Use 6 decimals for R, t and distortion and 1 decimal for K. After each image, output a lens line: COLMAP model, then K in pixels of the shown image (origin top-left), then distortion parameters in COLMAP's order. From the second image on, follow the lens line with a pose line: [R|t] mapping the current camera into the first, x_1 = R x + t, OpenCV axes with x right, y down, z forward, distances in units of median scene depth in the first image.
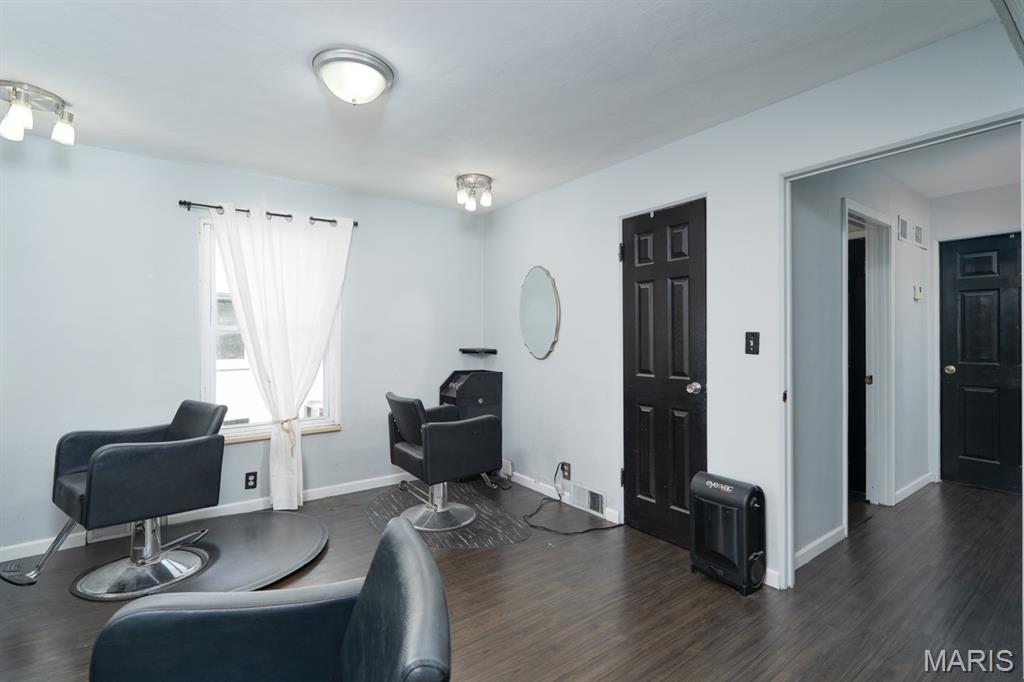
lens RADIAL K [[479.7, 0, 505.3], [0, 479.7, 332.7], [0, 0, 1]] dist [-0.001763, 0.001082]
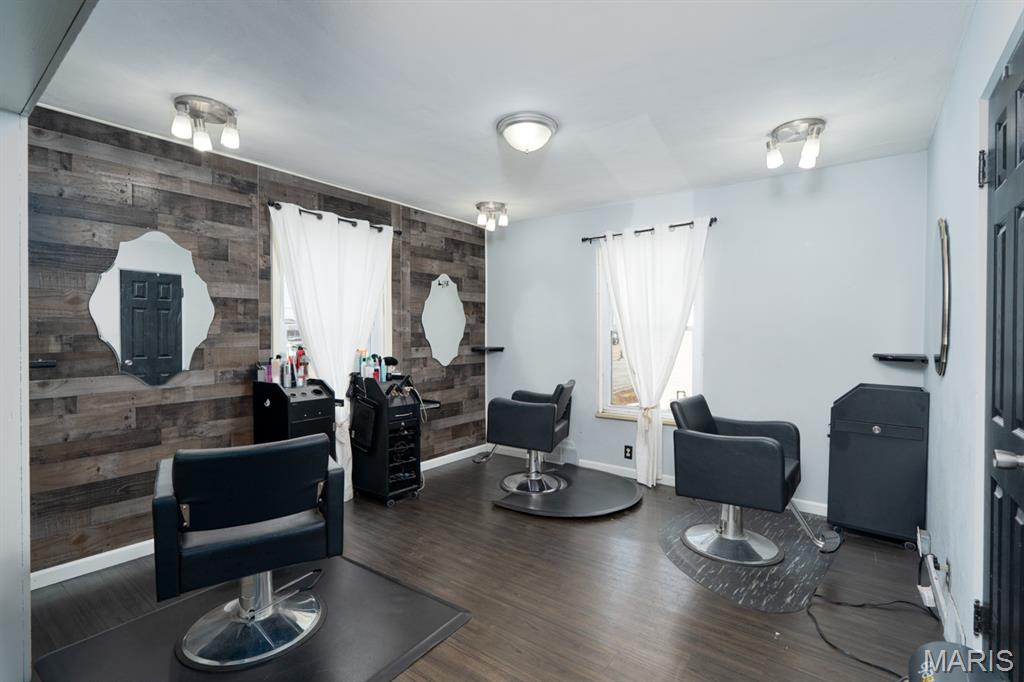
lens RADIAL K [[479.7, 0, 524.8], [0, 479.7, 341.0], [0, 0, 1]] dist [-0.001763, 0.001082]
pose [[0.293640, 0.014041, -0.955813, 0.567109], [0.005224, 0.999854, 0.016293, 0.000913], [0.955902, -0.009777, 0.293524, 0.386125]]
